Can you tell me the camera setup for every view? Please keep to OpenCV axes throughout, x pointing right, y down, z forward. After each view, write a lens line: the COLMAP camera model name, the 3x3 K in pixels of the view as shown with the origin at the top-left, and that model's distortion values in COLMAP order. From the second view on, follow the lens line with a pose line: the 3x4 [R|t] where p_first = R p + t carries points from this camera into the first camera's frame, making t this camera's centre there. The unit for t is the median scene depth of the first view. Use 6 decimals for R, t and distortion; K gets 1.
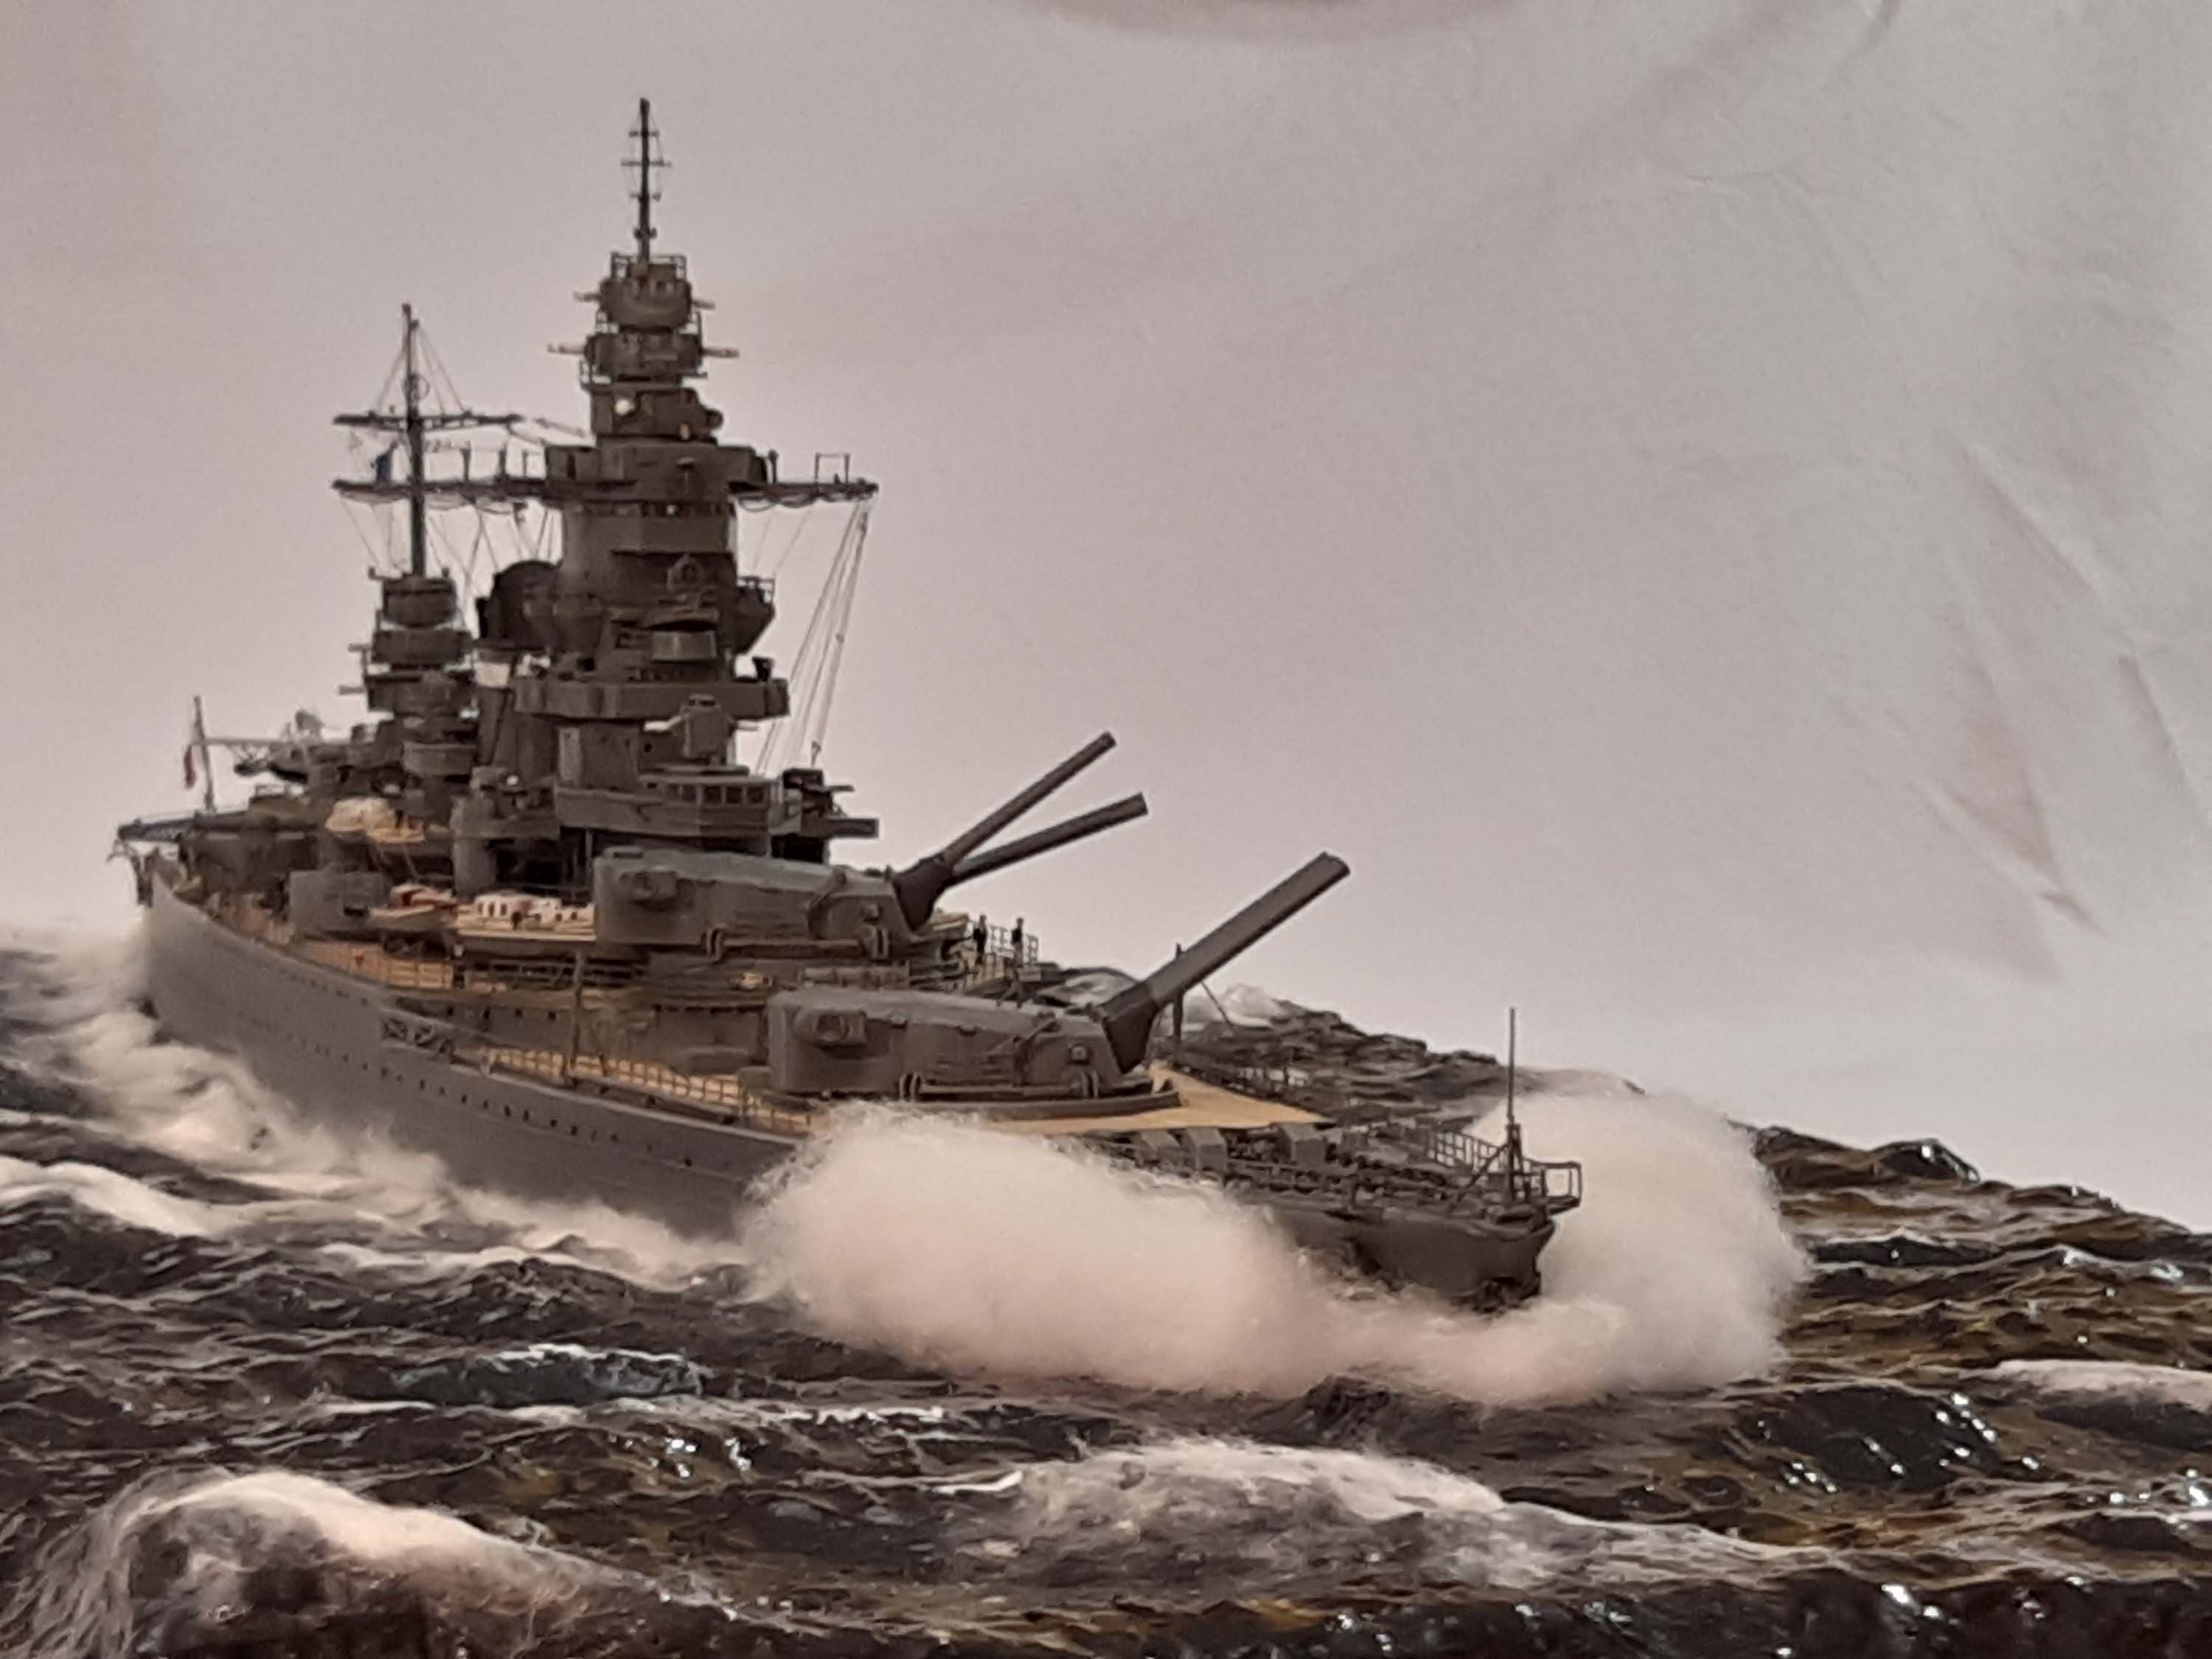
lens RADIAL K [[7024.7, 0, 1106.0], [0, 7024.7, 829.5], [0, 0, 1]] dist [0.250470, -1.011505]
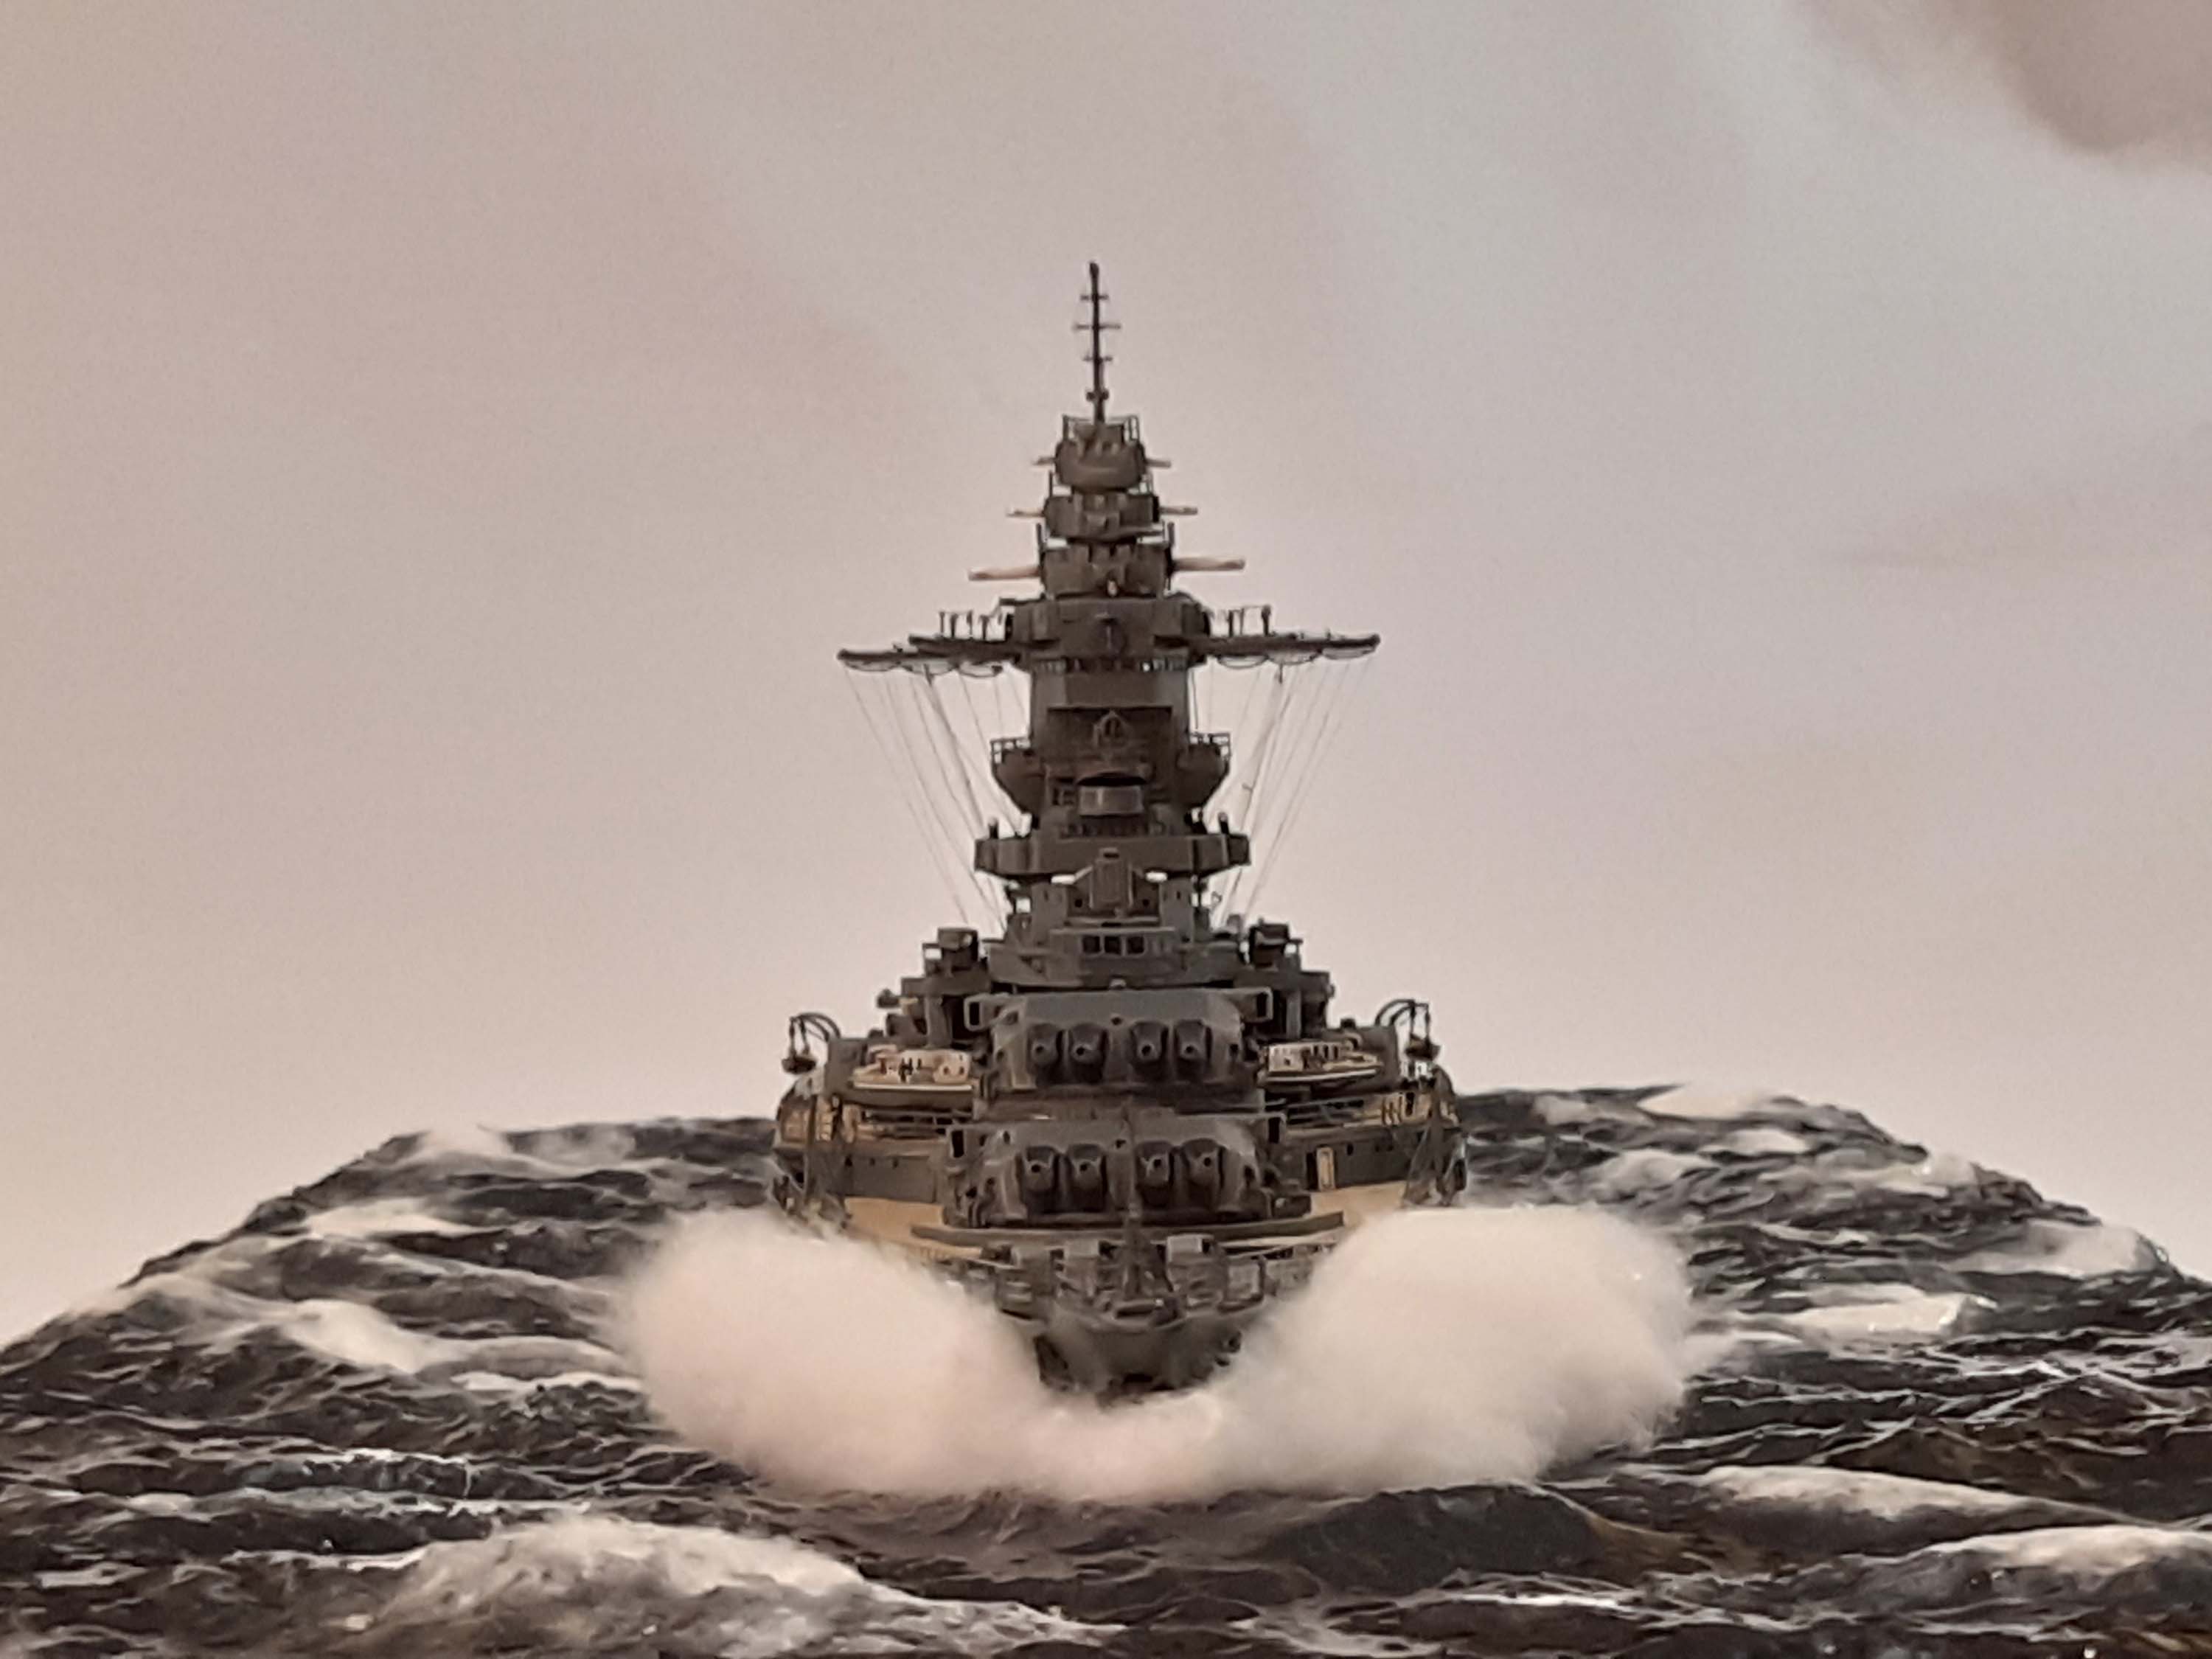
lens RADIAL K [[7024.7, 0, 1106.0], [0, 7024.7, 829.5], [0, 0, 1]] dist [0.250470, -1.011505]
pose [[0.952989, -0.022433, -0.302173, 0.243540], [0.010204, 0.999066, -0.041988, 0.020225], [0.302833, 0.036930, 0.952328, 0.043518]]
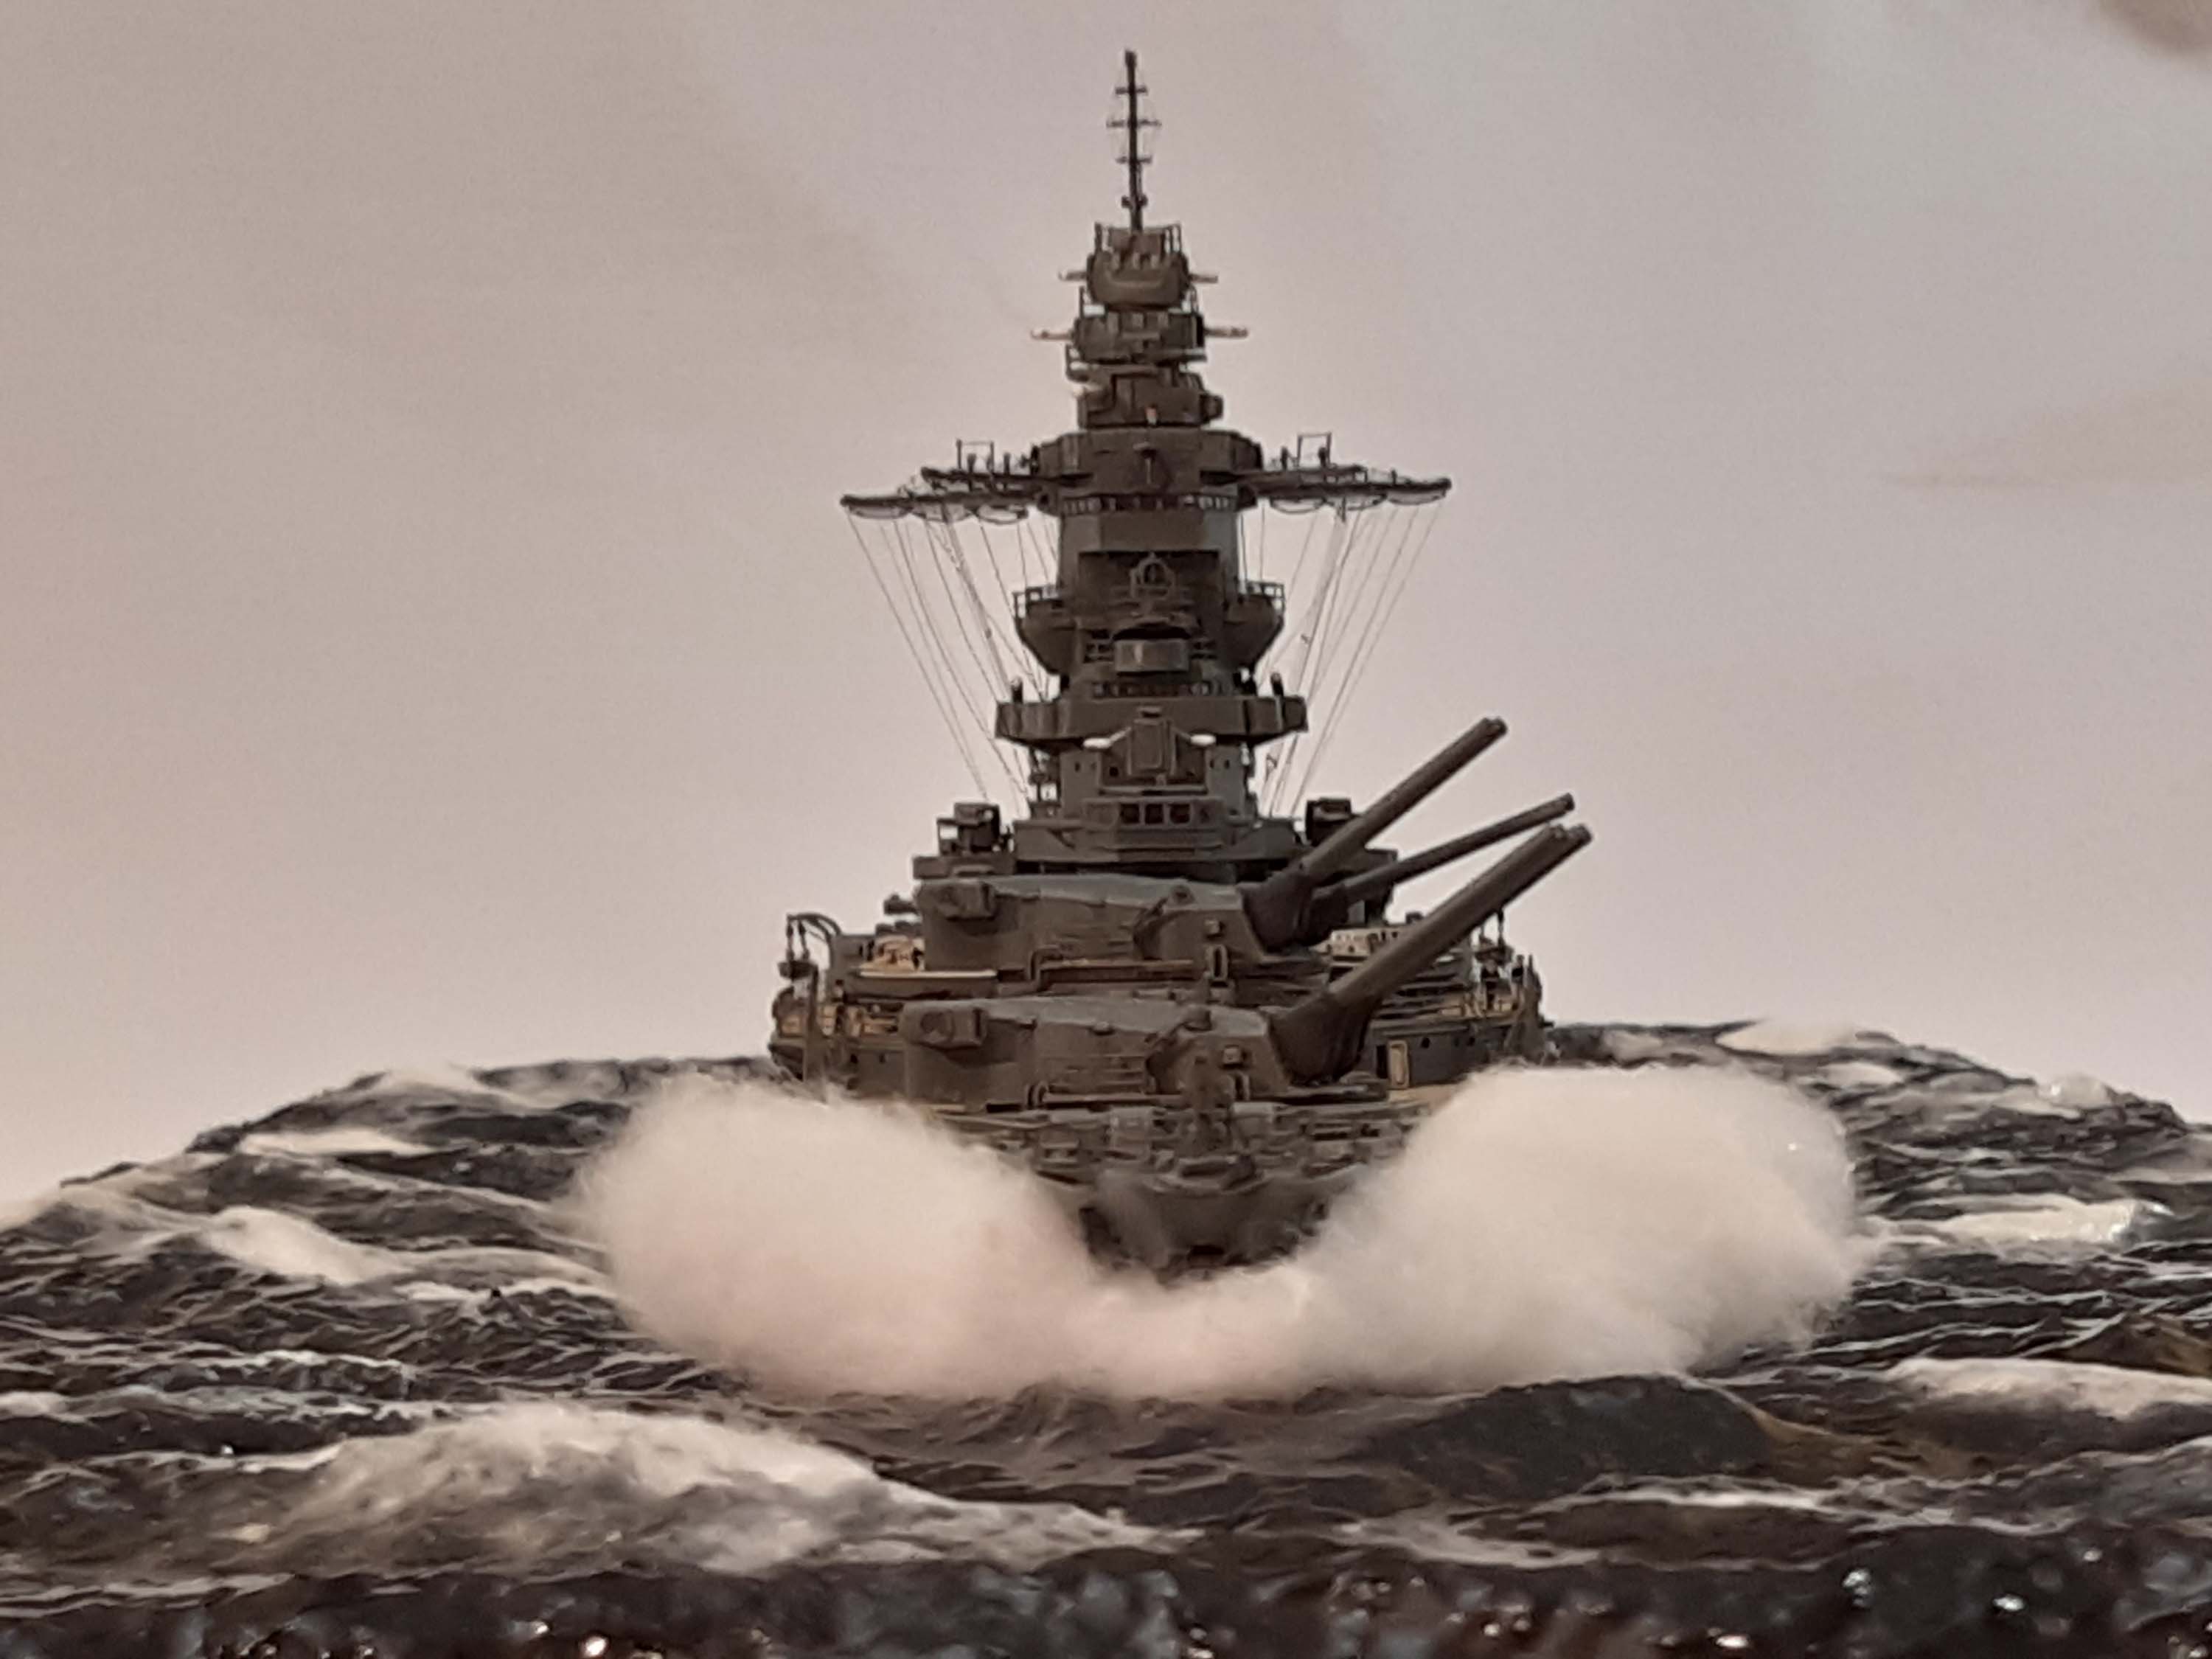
lens RADIAL K [[7024.7, 0, 1106.0], [0, 7024.7, 829.5], [0, 0, 1]] dist [0.250470, -1.011505]
pose [[0.953050, -0.023904, -0.301868, 0.202633], [0.010297, 0.998861, -0.046587, 0.037199], [0.302637, 0.041291, 0.952211, 0.154711]]
